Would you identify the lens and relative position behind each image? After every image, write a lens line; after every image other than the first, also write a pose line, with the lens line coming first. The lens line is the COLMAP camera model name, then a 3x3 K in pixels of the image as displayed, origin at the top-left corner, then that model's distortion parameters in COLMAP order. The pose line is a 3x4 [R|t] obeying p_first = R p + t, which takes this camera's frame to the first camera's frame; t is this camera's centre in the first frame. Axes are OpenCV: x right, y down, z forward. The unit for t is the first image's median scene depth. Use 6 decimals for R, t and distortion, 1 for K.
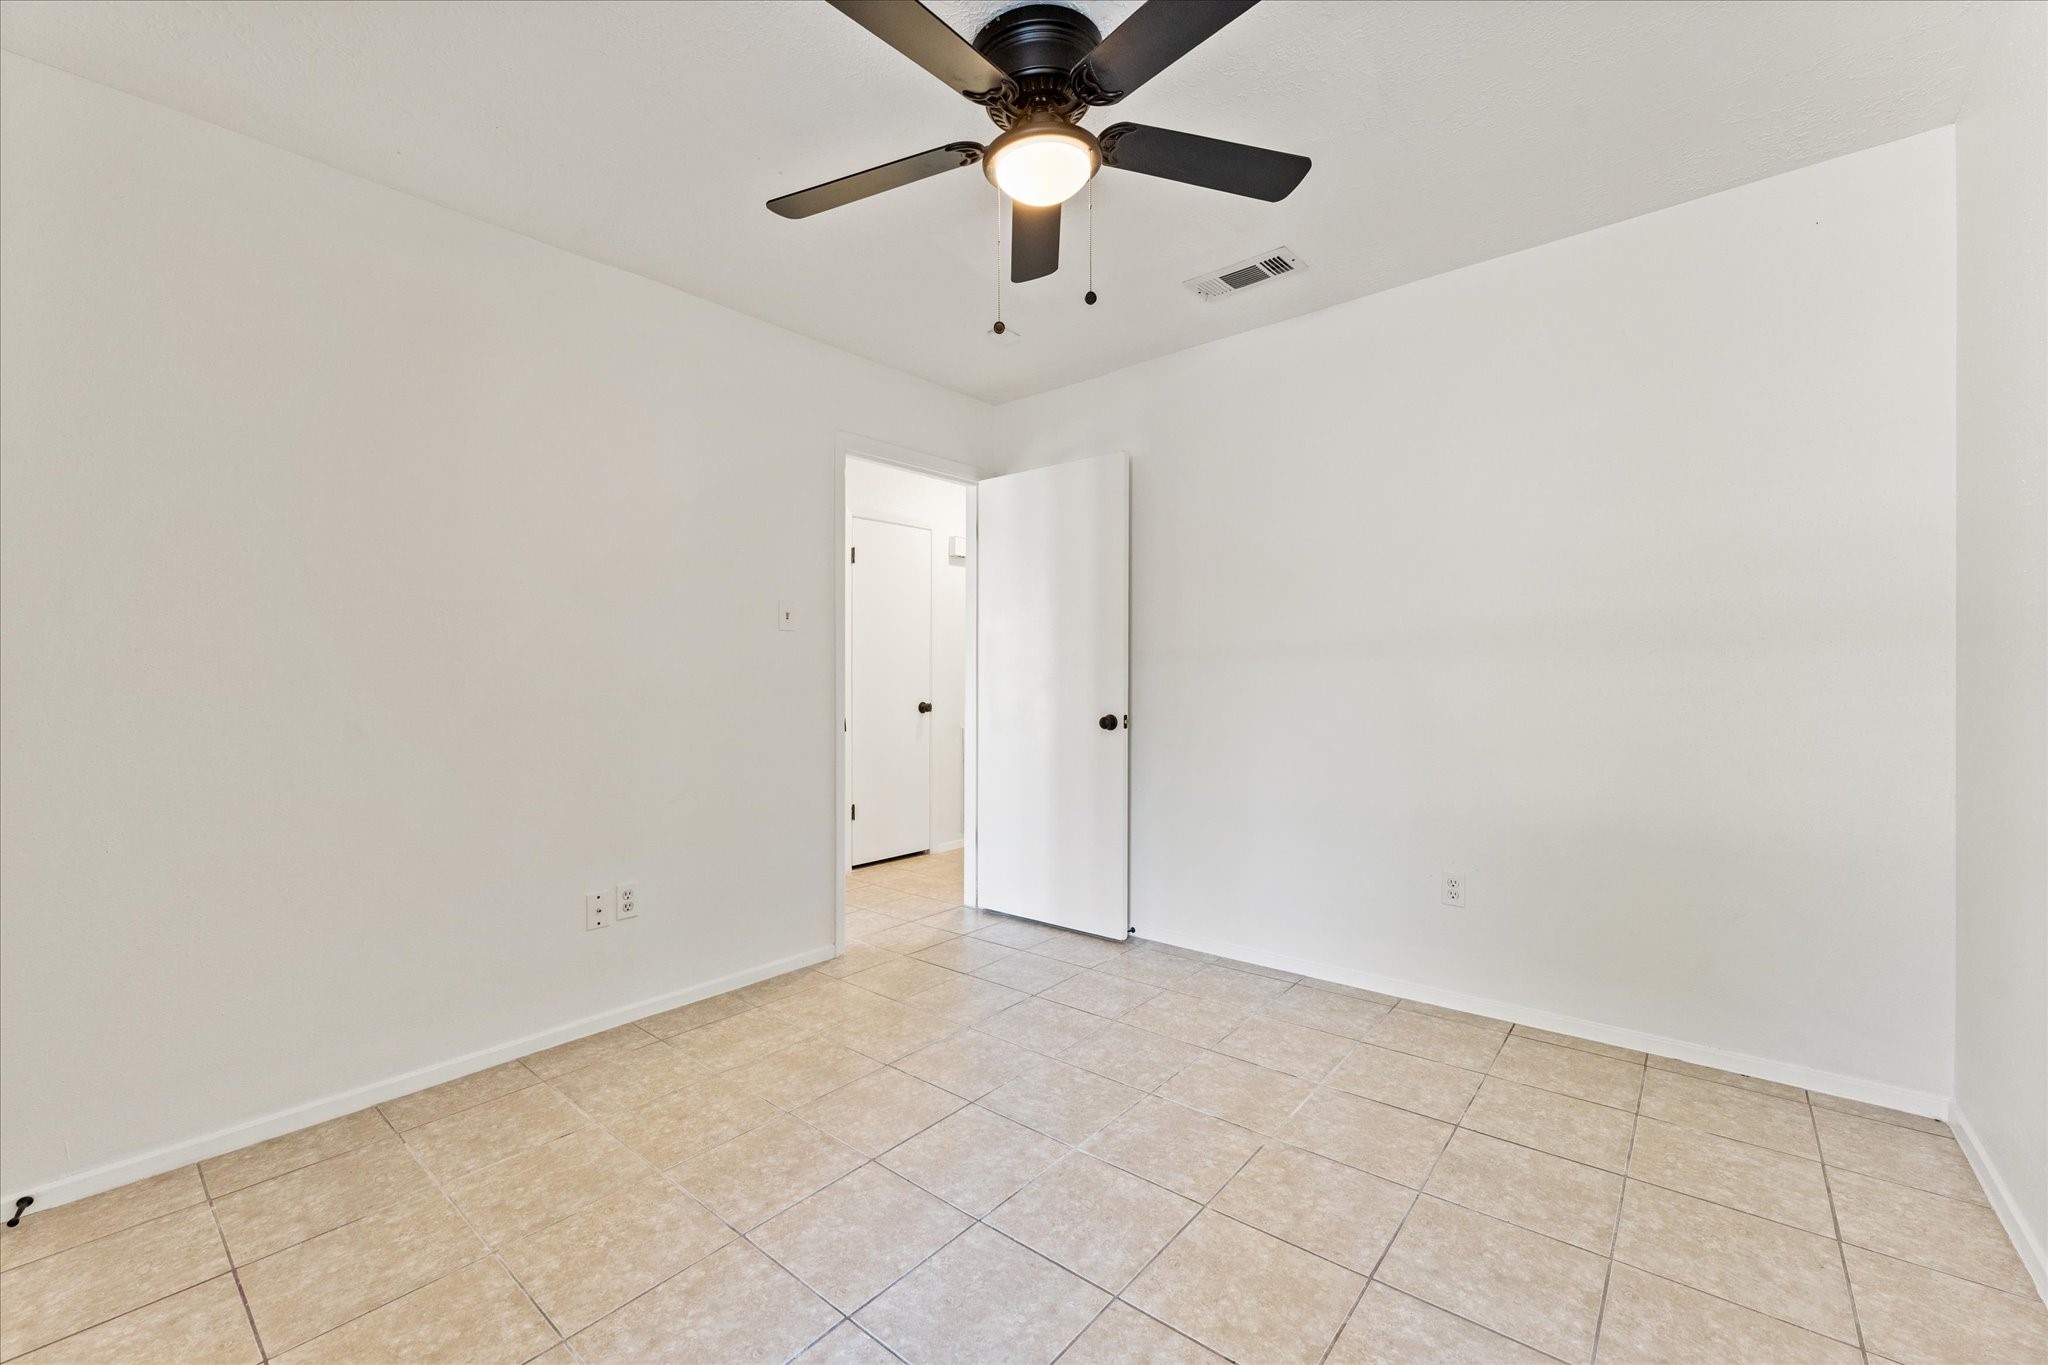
lens RADIAL K [[829.3, 0, 1024.8], [0, 829.3, 680.8], [0, 0, 1]] dist [-0.000544, -0.000066]
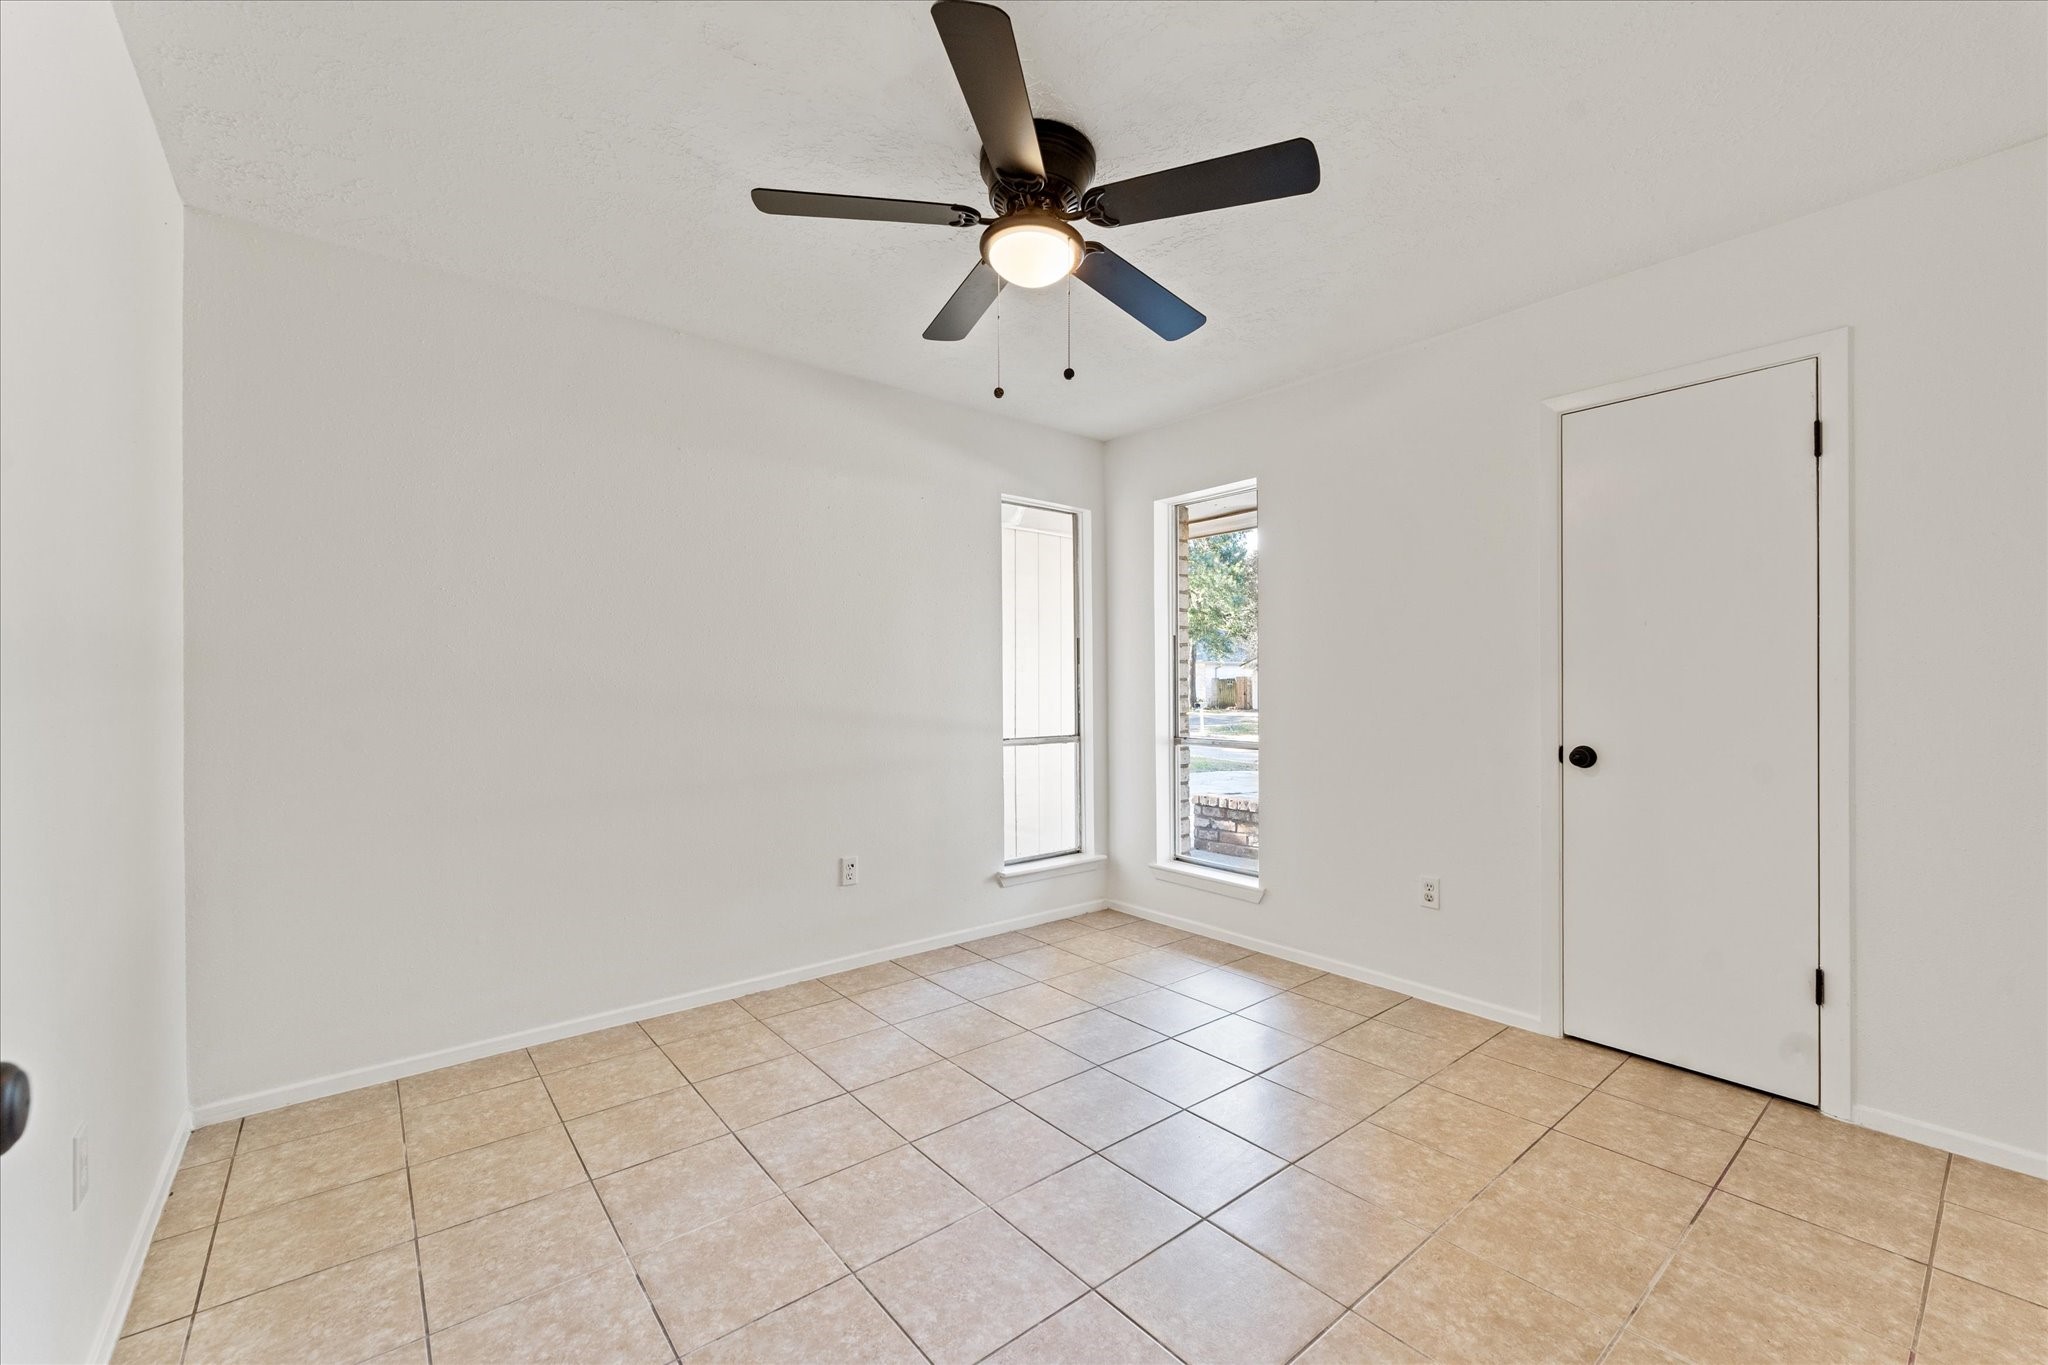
lens RADIAL K [[829.3, 0, 1024.0], [0, 829.3, 687.4], [0, 0, 1]] dist [-0.000544, -0.000066]
pose [[-0.981562, 0.013978, 0.190630, -0.176533], [0.013807, 0.999902, -0.002226, -0.026277], [-0.190643, 0.000447, -0.981659, 2.031295]]
